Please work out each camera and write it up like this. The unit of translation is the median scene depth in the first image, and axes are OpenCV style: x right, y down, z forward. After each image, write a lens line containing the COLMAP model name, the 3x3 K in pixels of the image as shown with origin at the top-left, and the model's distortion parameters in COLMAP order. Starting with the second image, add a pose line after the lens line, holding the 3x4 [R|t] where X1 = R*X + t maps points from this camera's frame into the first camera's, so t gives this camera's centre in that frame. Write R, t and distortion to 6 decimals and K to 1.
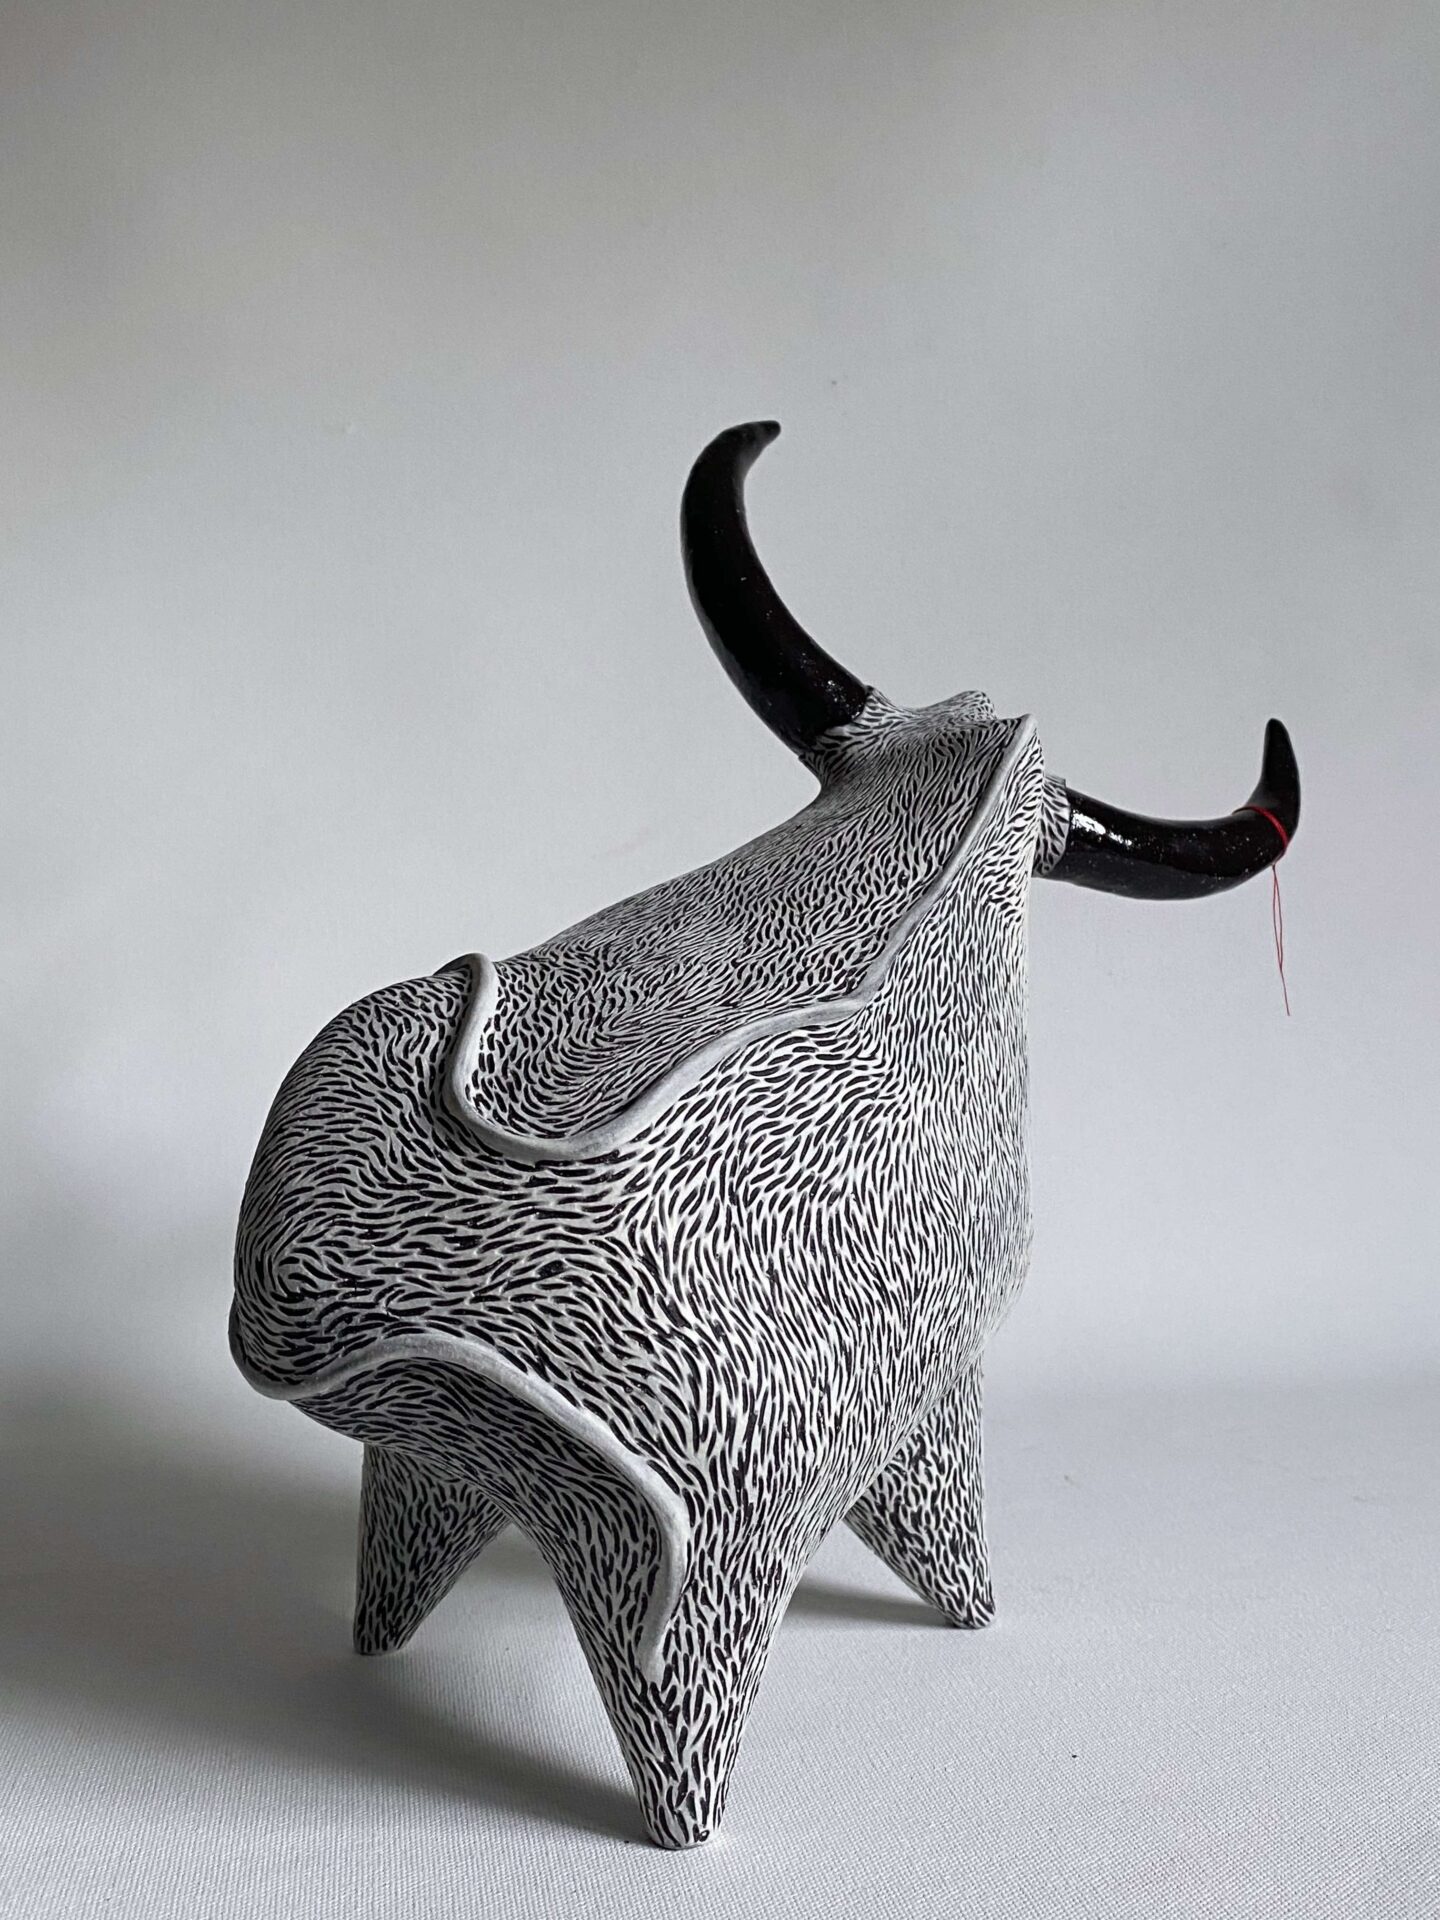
lens RADIAL K [[2018.3, 0, 579.9], [0, 2018.3, 956.4], [0, 0, 1]] dist [0.100369, -0.342708]
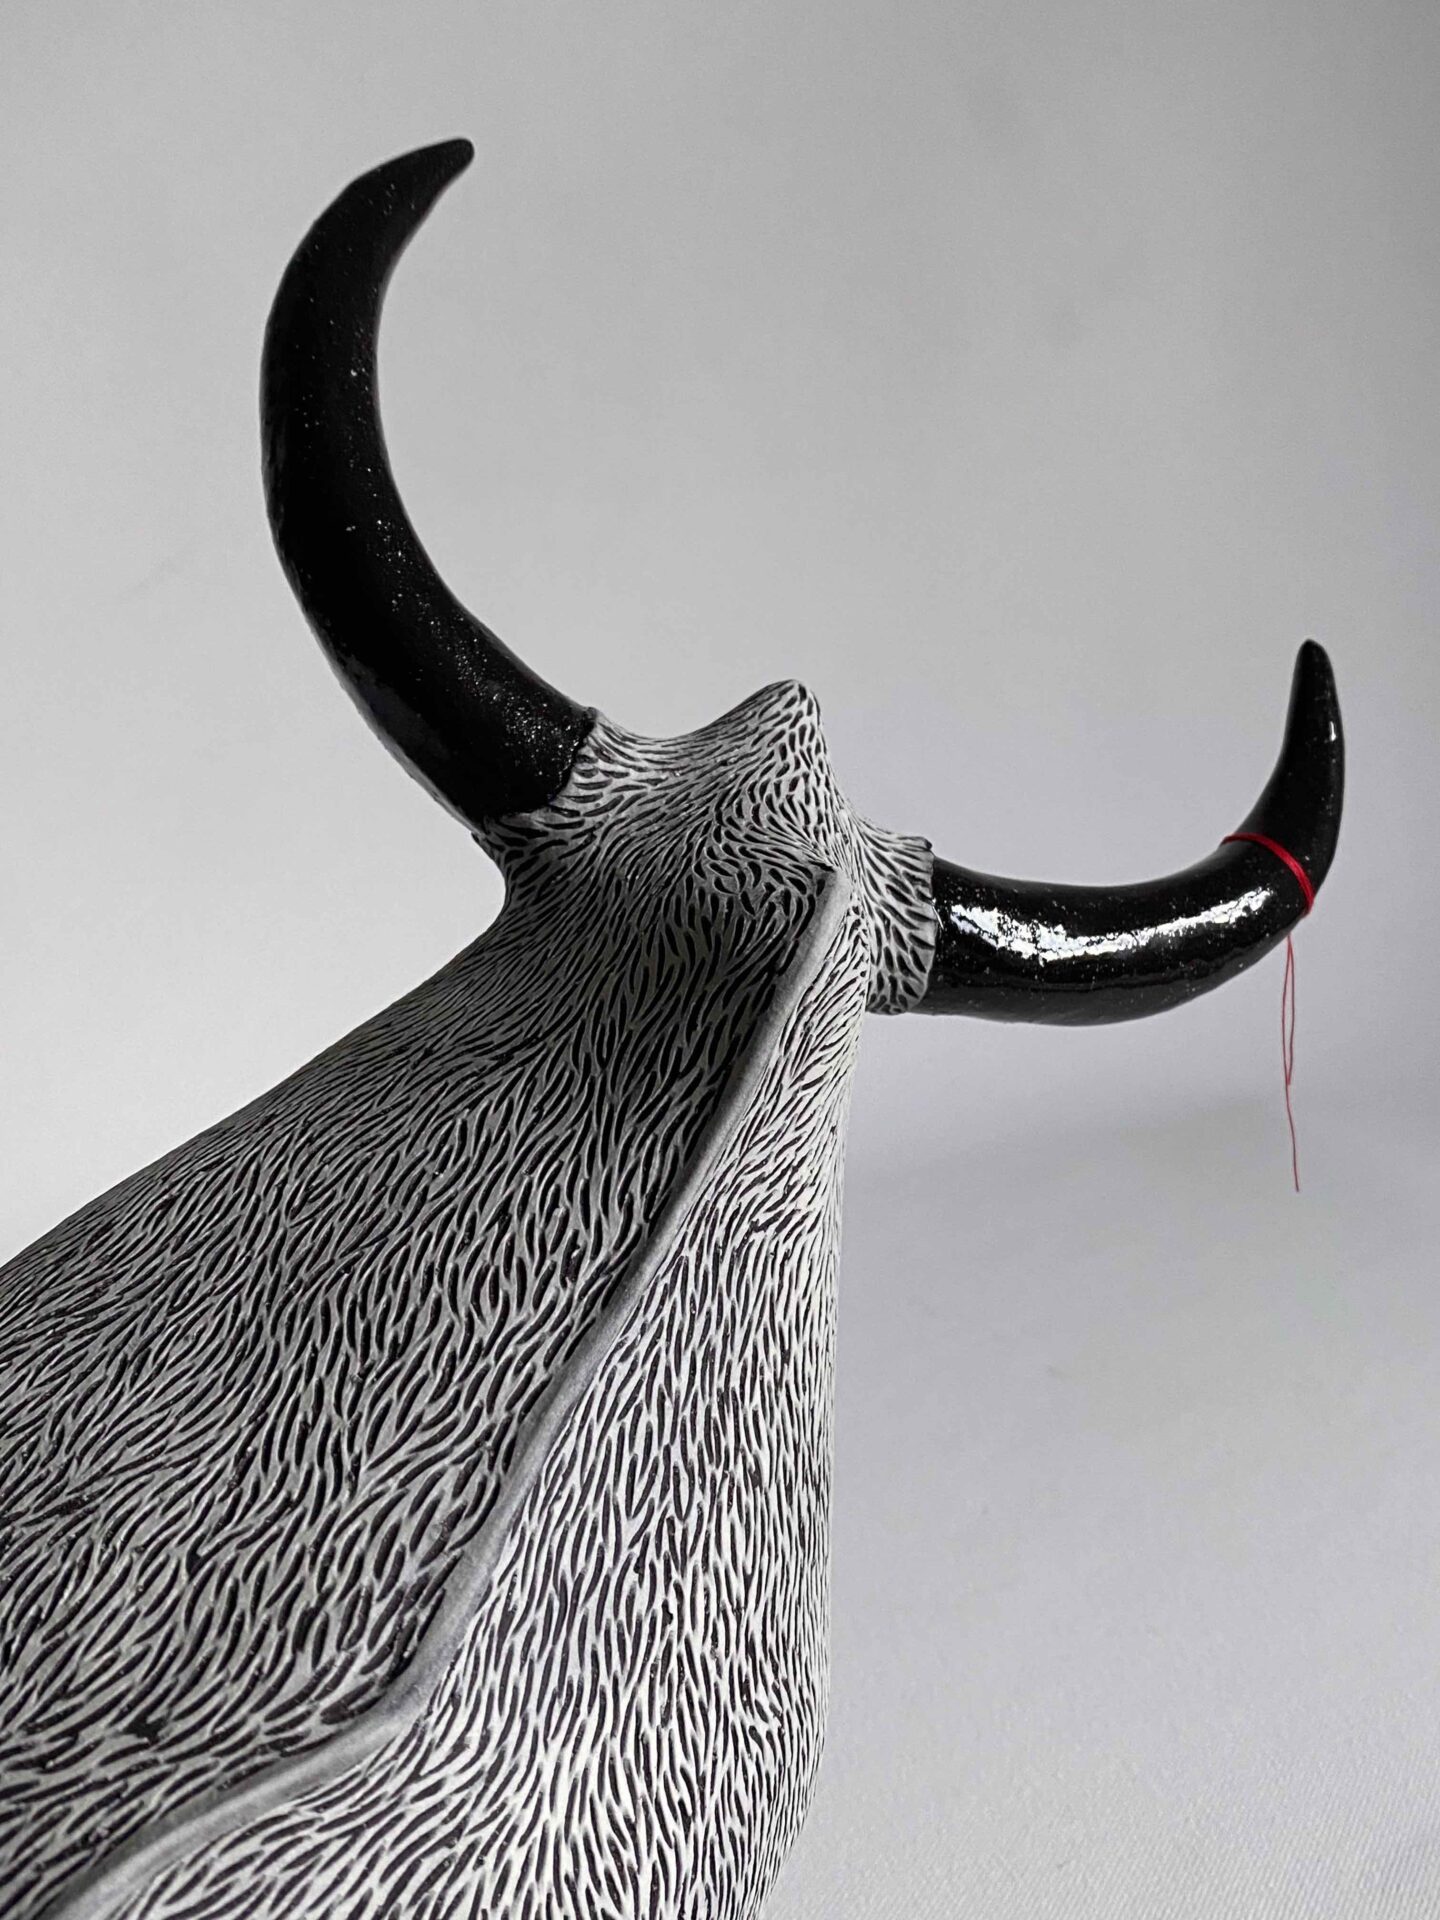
lens RADIAL K [[2018.3, 0, 579.9], [0, 2018.3, 956.4], [0, 0, 1]] dist [0.100369, -0.342708]
pose [[0.999806, -0.015964, -0.011521, 0.169190], [0.018578, 0.958725, 0.283728, -0.265553], [0.006516, -0.283887, 0.958836, 0.512890]]
